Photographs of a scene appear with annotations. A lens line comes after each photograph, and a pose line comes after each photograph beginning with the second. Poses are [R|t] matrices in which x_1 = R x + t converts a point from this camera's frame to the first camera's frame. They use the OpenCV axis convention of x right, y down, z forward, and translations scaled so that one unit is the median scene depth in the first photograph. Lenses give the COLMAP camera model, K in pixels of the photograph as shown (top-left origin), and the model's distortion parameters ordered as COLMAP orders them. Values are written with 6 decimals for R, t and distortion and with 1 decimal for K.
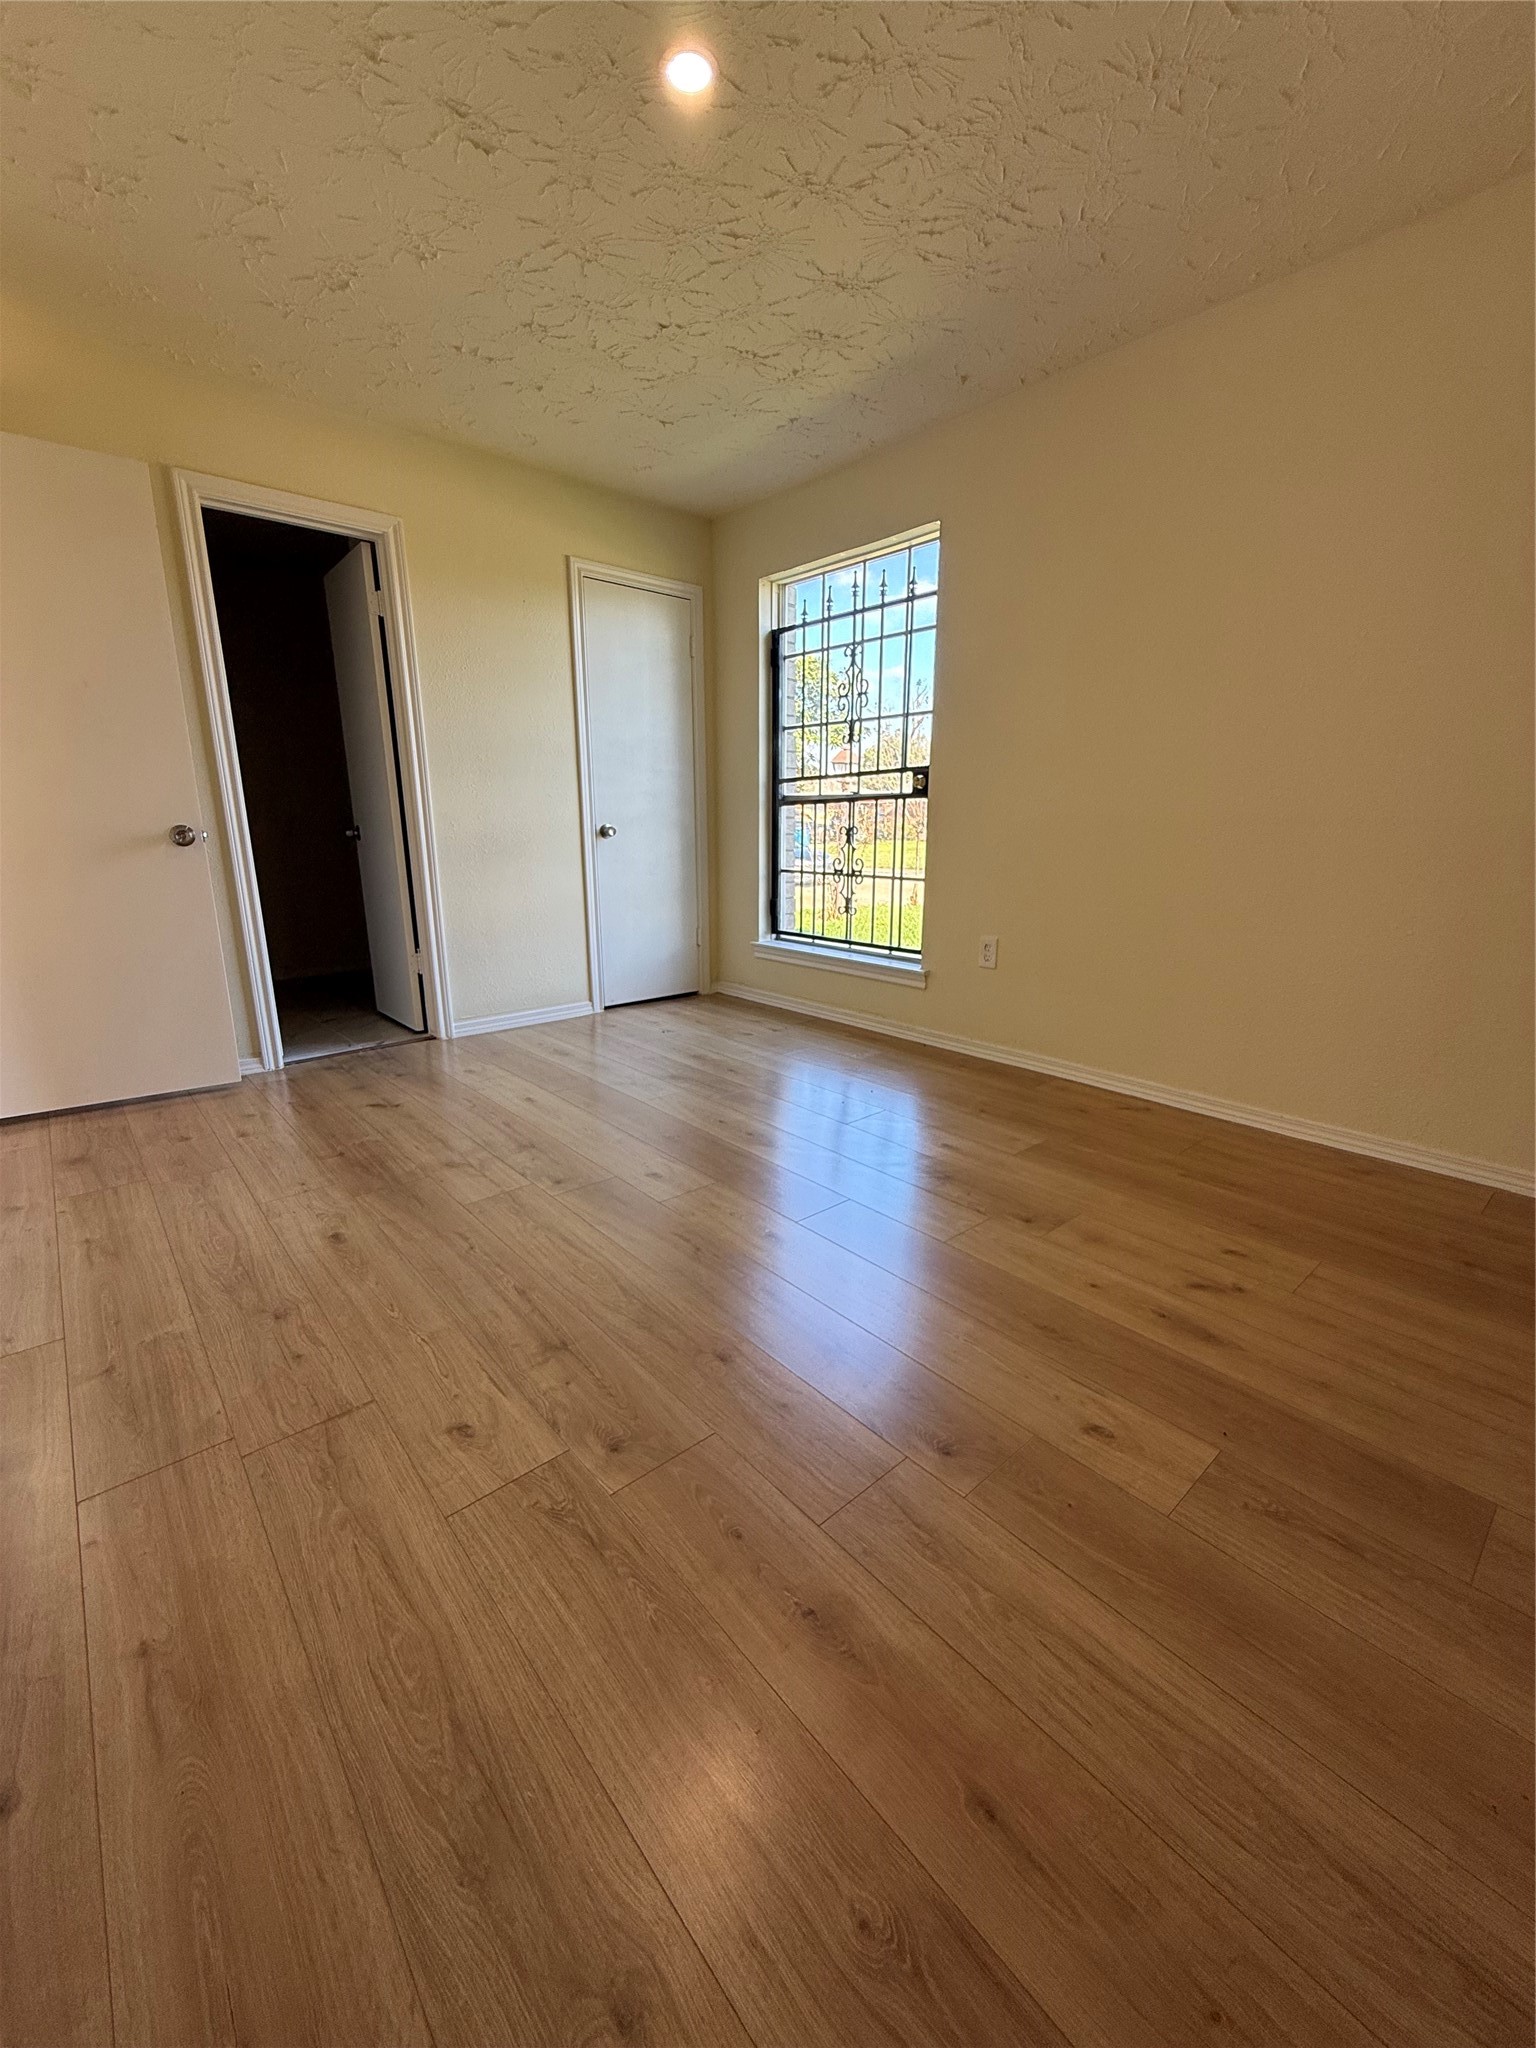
lens RADIAL K [[817.2, 0, 772.5], [0, 817.2, 1026.3], [0, 0, 1]] dist [0.003196, 0.000699]
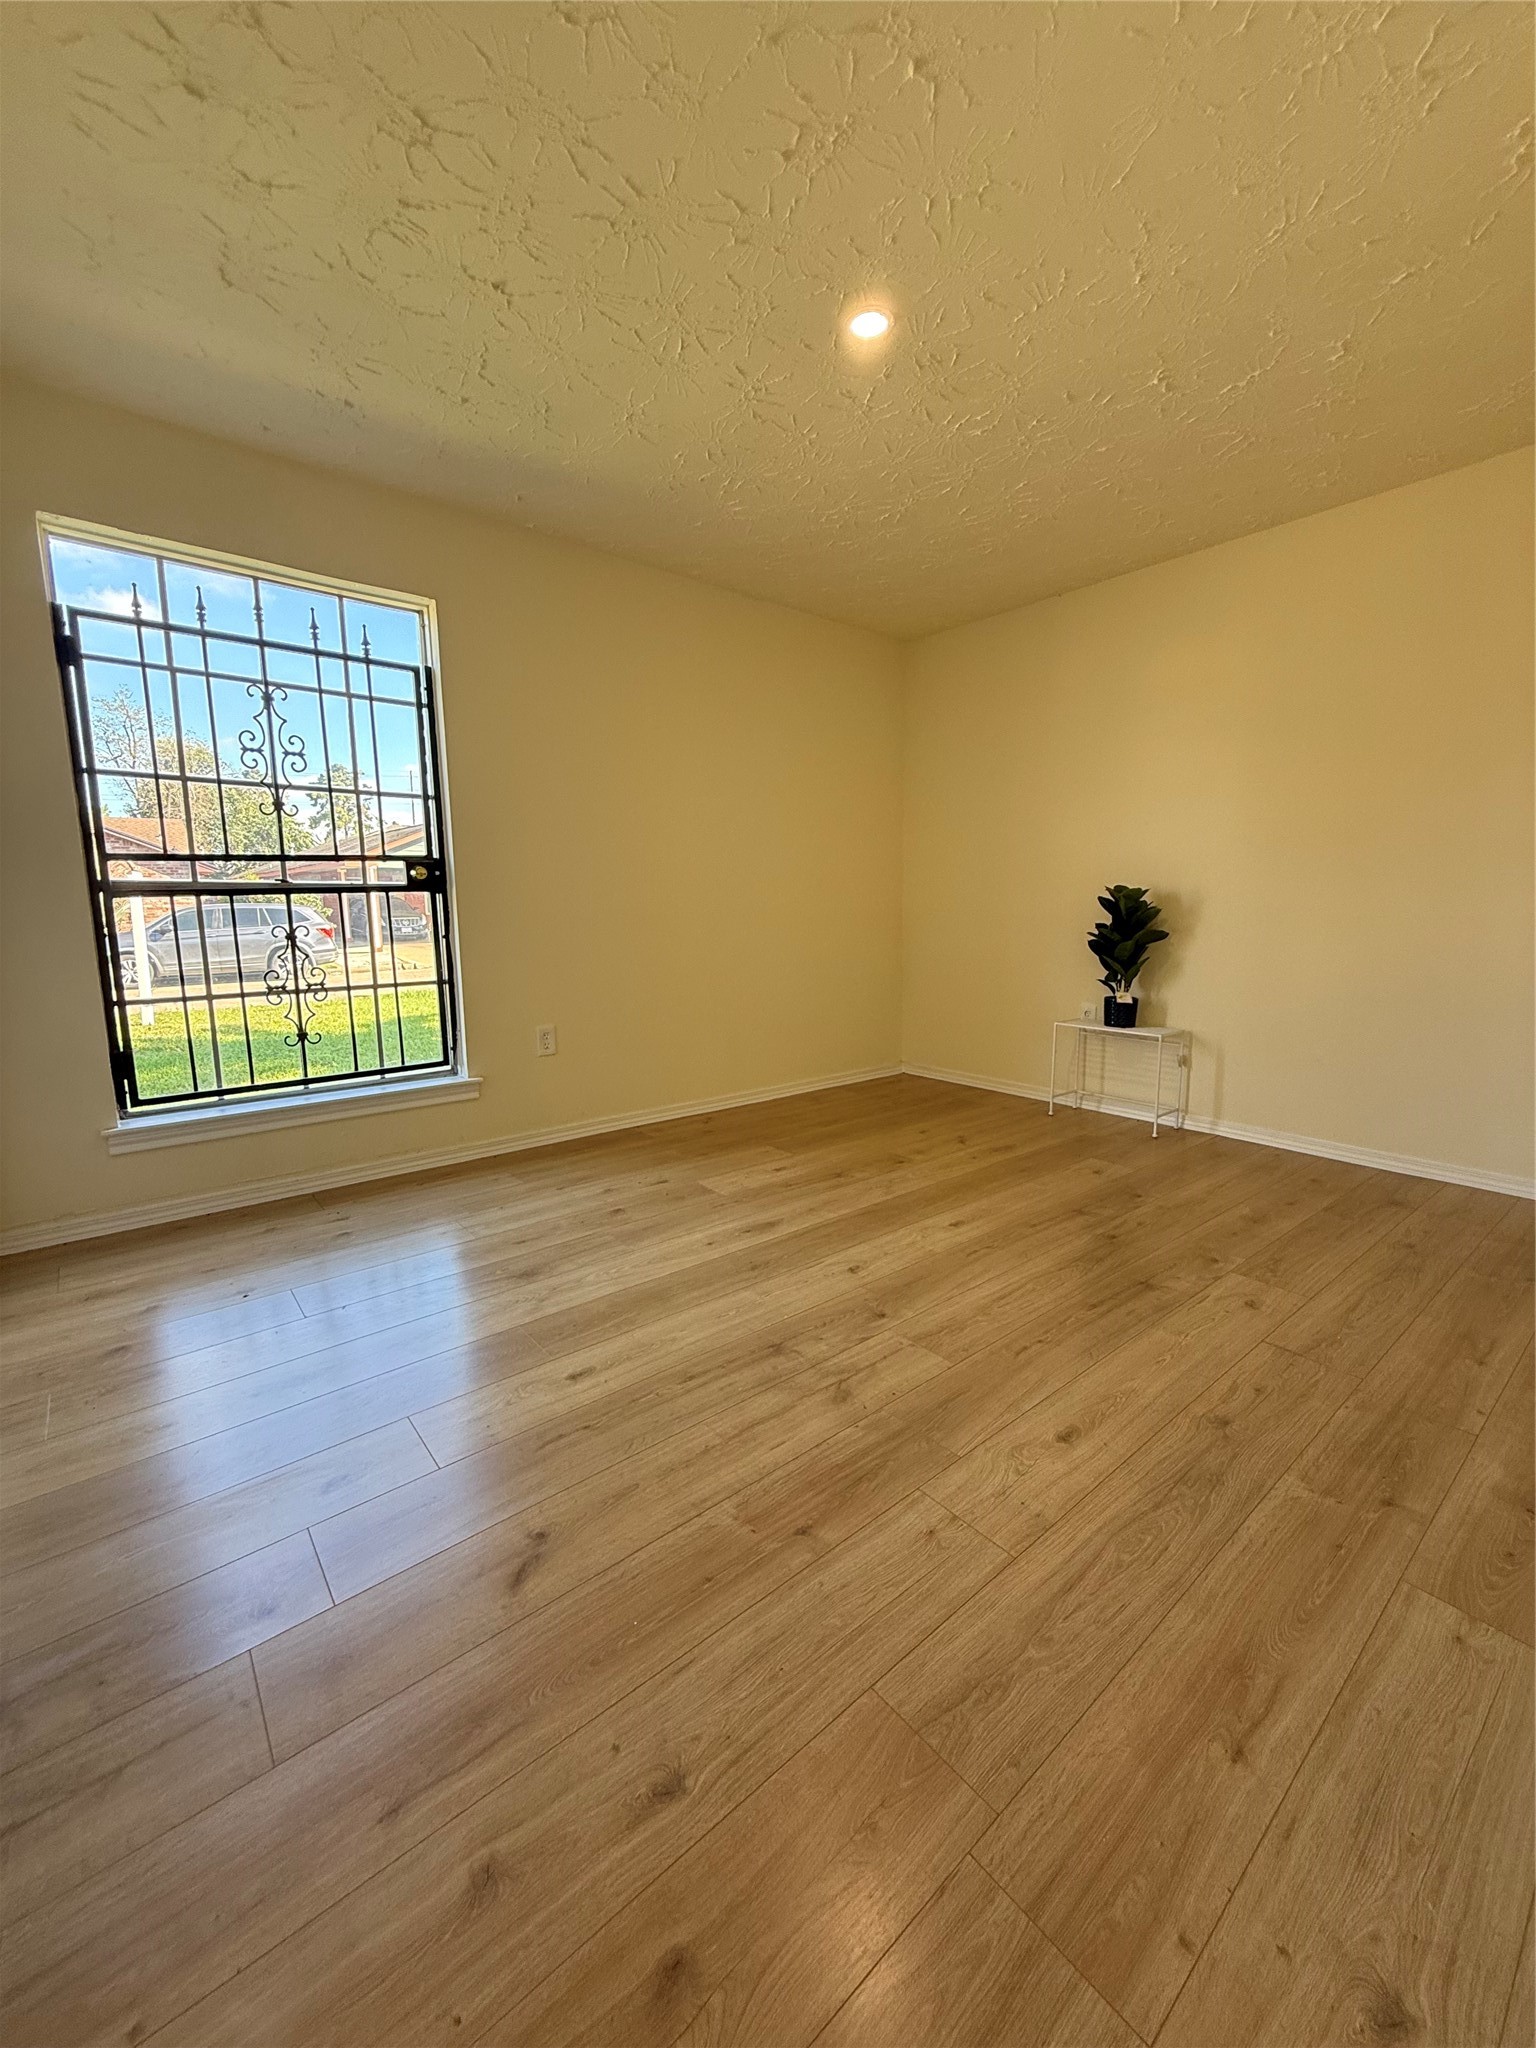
lens RADIAL K [[817.2, 0, 761.7], [0, 817.2, 1029.9], [0, 0, 1]] dist [0.003196, 0.000699]
pose [[0.034303, -0.155188, 0.987289, -0.972425], [0.249668, 0.957879, 0.141891, -0.238178], [-0.967724, 0.241627, 0.071604, 0.867479]]
